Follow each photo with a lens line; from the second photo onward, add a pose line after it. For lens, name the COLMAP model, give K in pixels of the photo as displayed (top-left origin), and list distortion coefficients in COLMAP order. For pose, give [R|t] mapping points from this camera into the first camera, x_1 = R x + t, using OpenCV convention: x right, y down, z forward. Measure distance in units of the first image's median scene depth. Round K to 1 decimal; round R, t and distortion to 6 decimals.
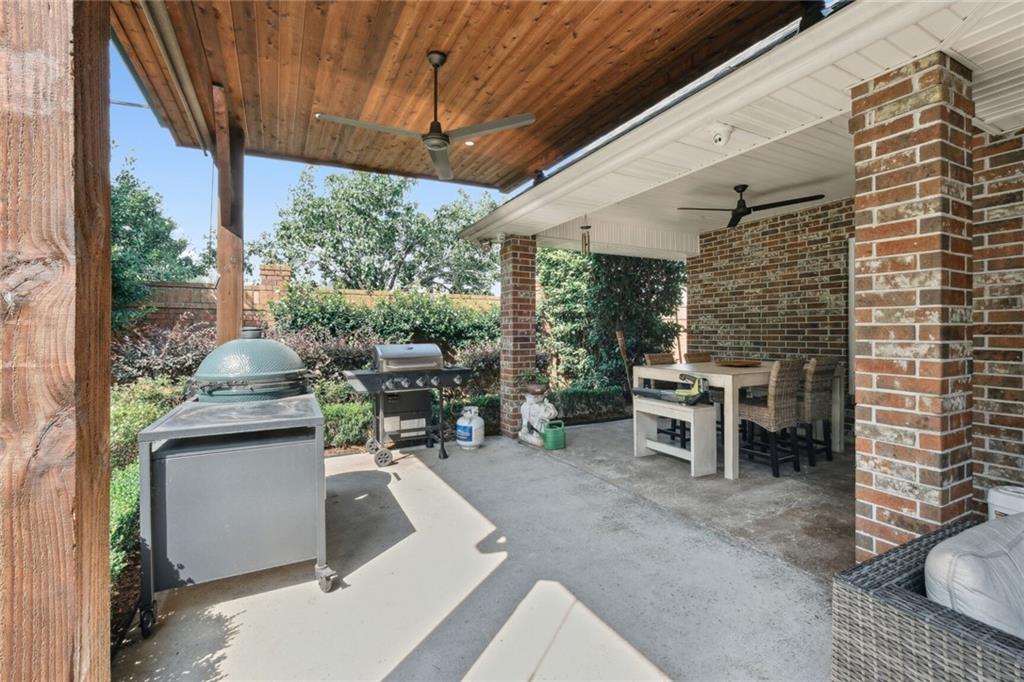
lens RADIAL K [[458.6, 0, 515.8], [0, 458.6, 334.6], [0, 0, 1]] dist [-0.002722, -0.000363]
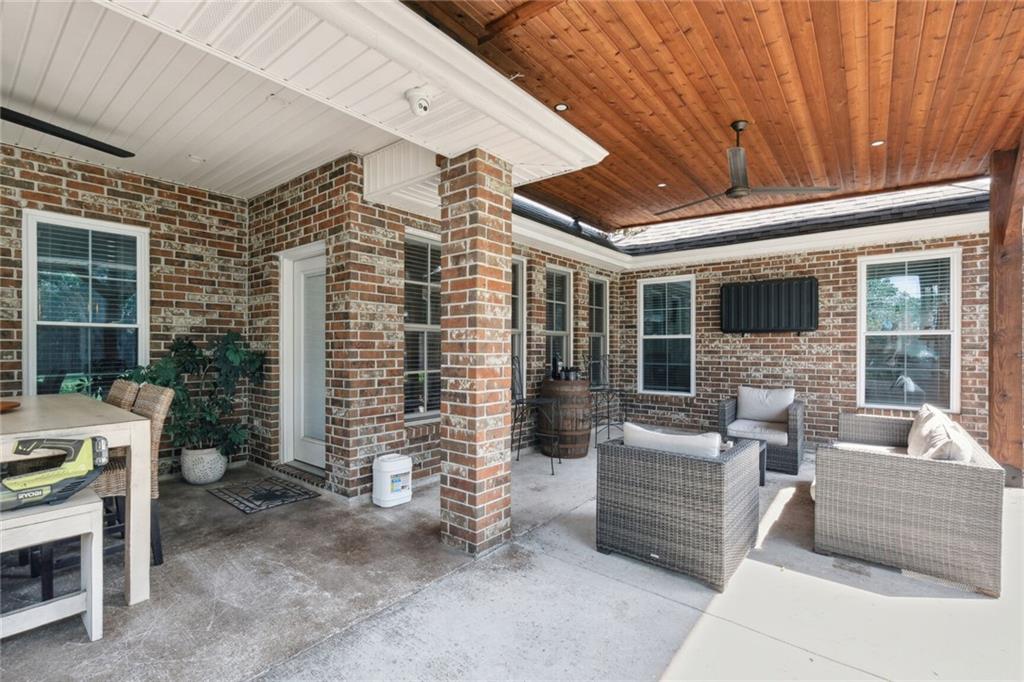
lens RADIAL K [[458.6, 0, 509.1], [0, 458.6, 349.9], [0, 0, 1]] dist [-0.002722, -0.000363]
pose [[-0.403491, -0.003643, 0.914976, -0.308382], [0.000144, 0.999992, 0.004045, -0.002070], [-0.914984, 0.001764, -0.403487, 1.030536]]
